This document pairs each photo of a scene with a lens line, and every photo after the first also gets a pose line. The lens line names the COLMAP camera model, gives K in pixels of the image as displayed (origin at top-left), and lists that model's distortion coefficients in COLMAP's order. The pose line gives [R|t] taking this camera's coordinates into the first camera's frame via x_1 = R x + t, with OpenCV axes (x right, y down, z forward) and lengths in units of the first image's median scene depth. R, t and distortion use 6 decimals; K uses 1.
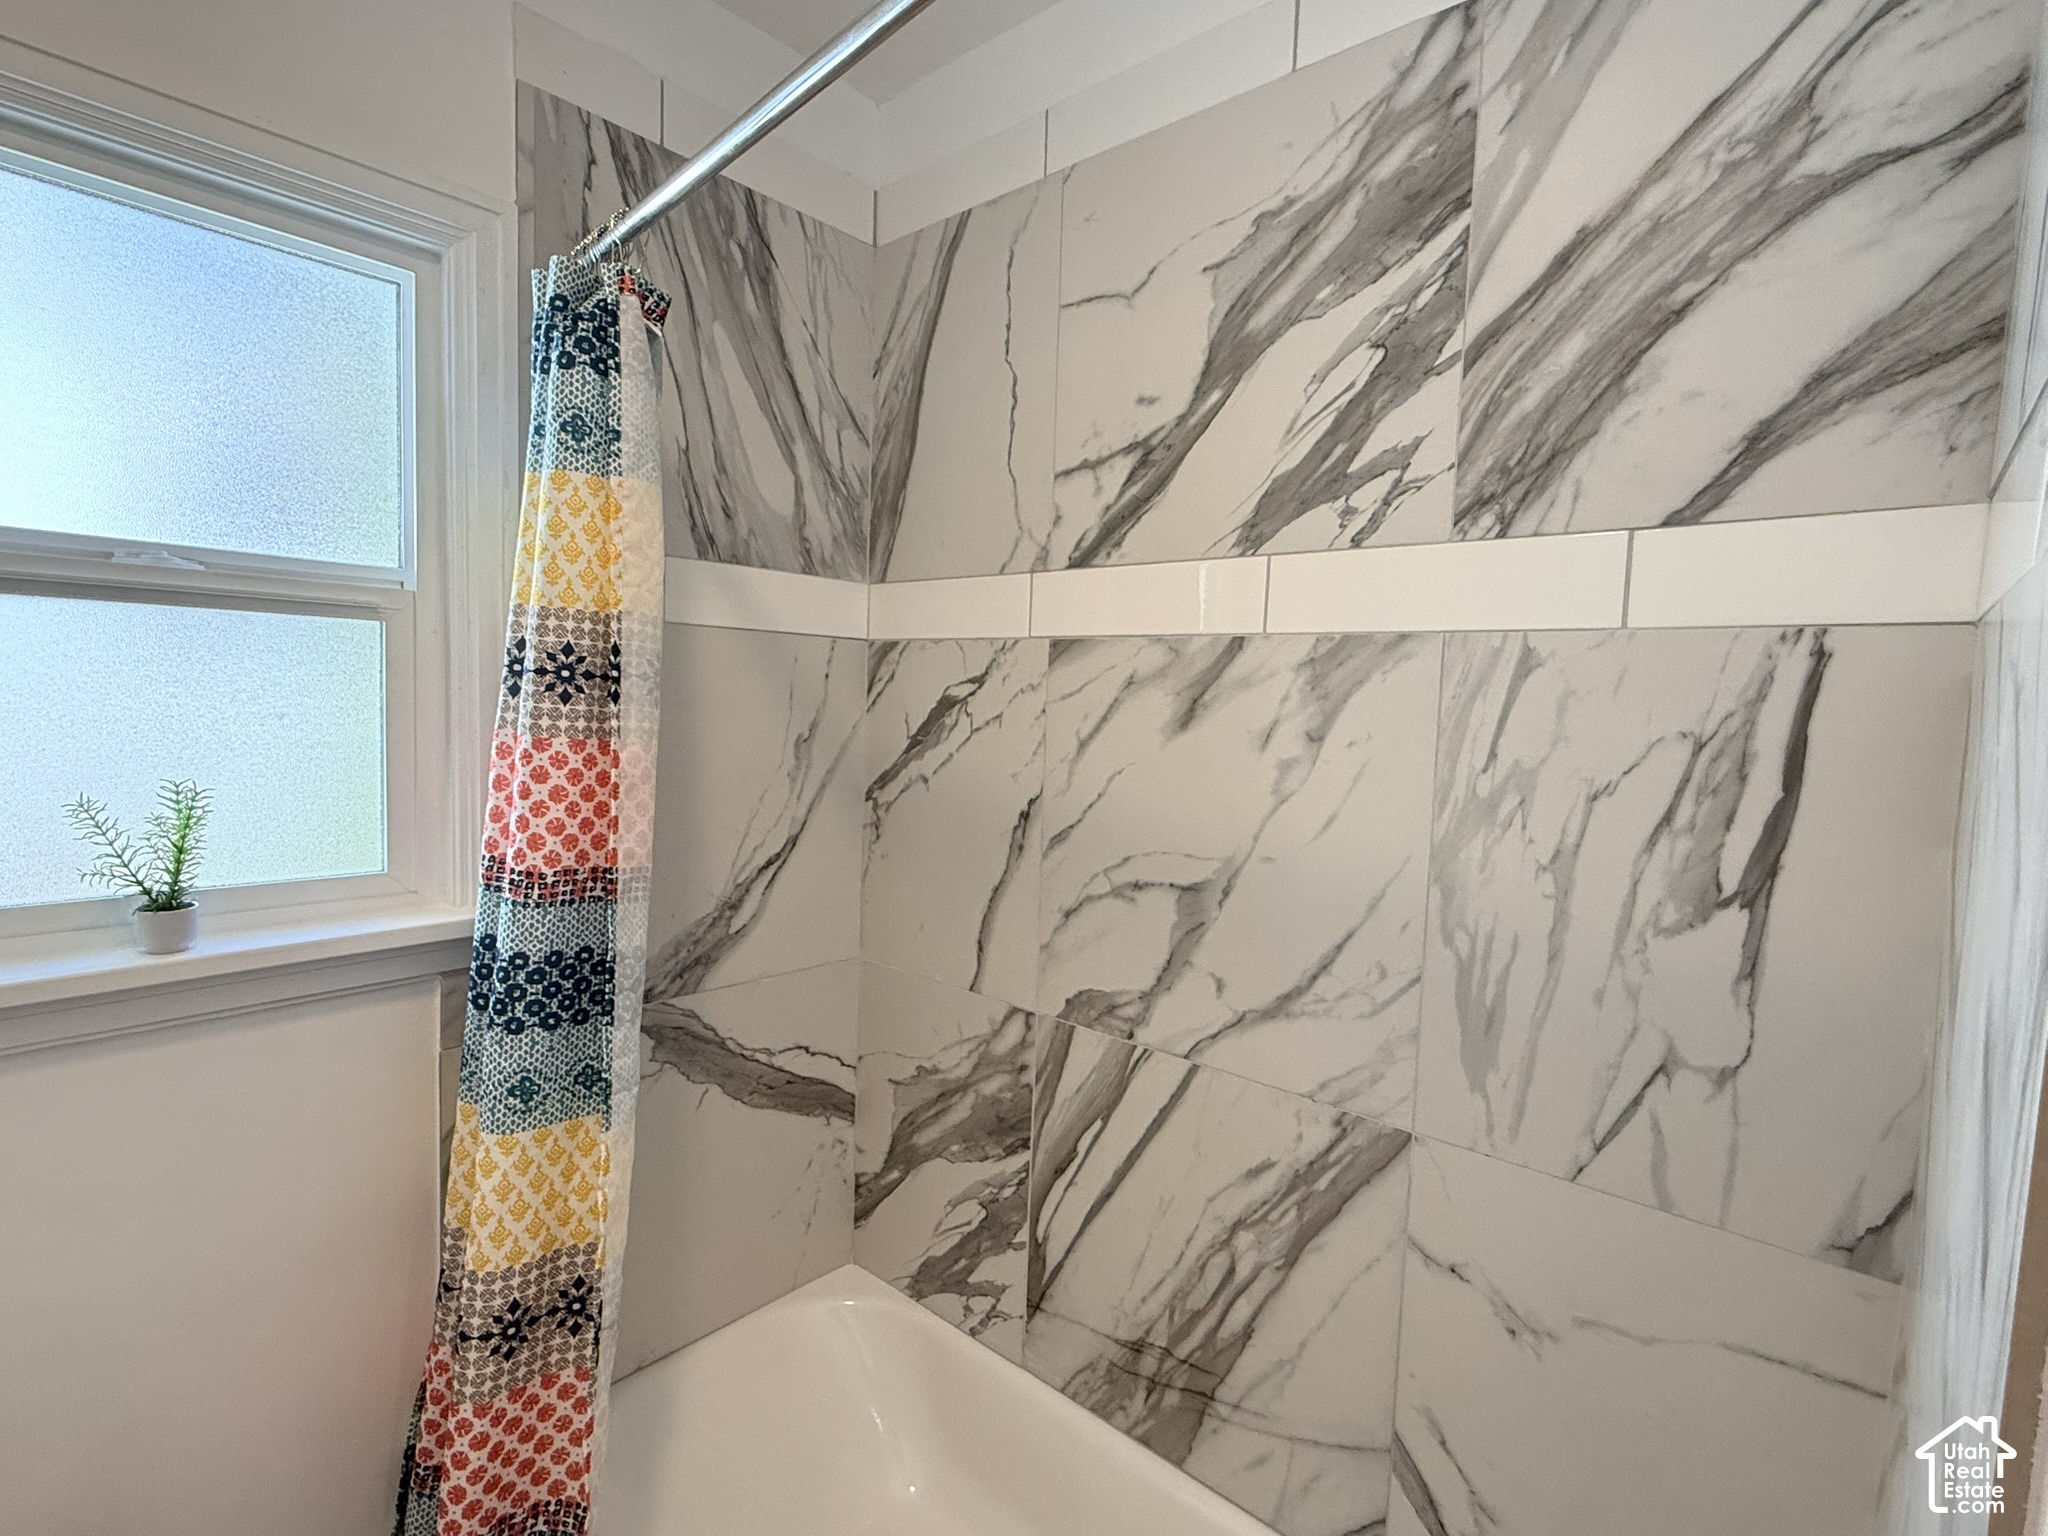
lens RADIAL K [[991.7, 0, 1018.2], [0, 991.7, 766.6], [0, 0, 1]] dist [0.000596, -0.000430]
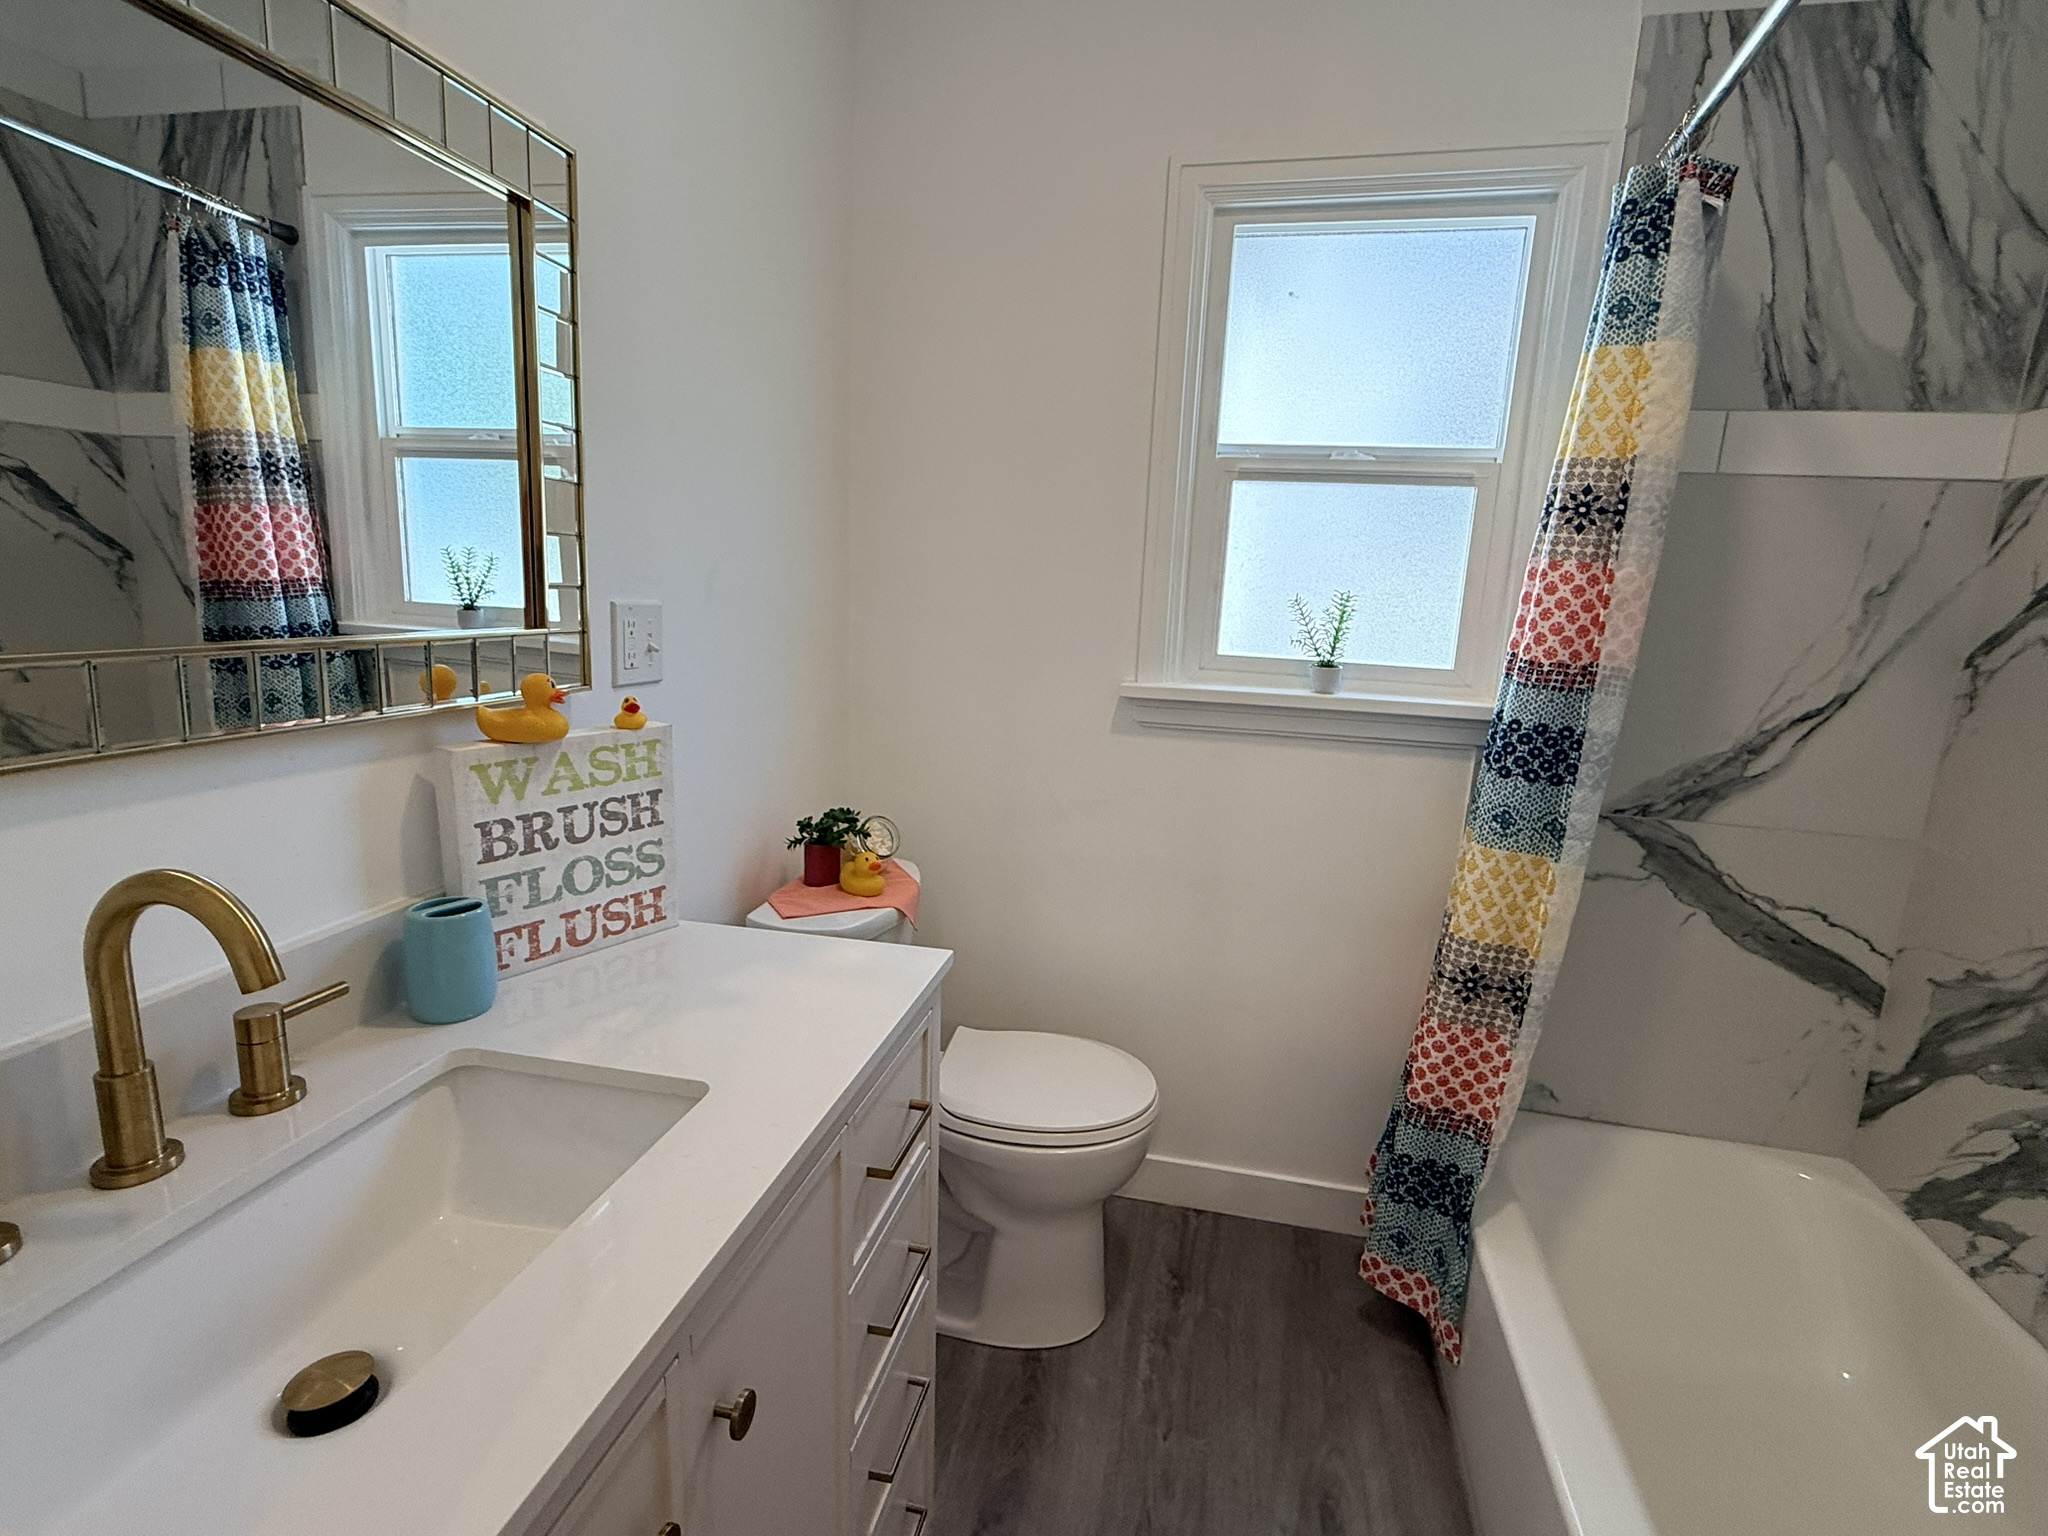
lens RADIAL K [[991.7, 0, 1014.4], [0, 991.7, 769.7], [0, 0, 1]] dist [0.000596, -0.000430]
pose [[0.475057, 0.156673, -0.865895, 0.313278], [-0.091278, 0.987488, 0.128595, 0.122440], [0.875208, 0.017947, 0.483413, -0.229722]]
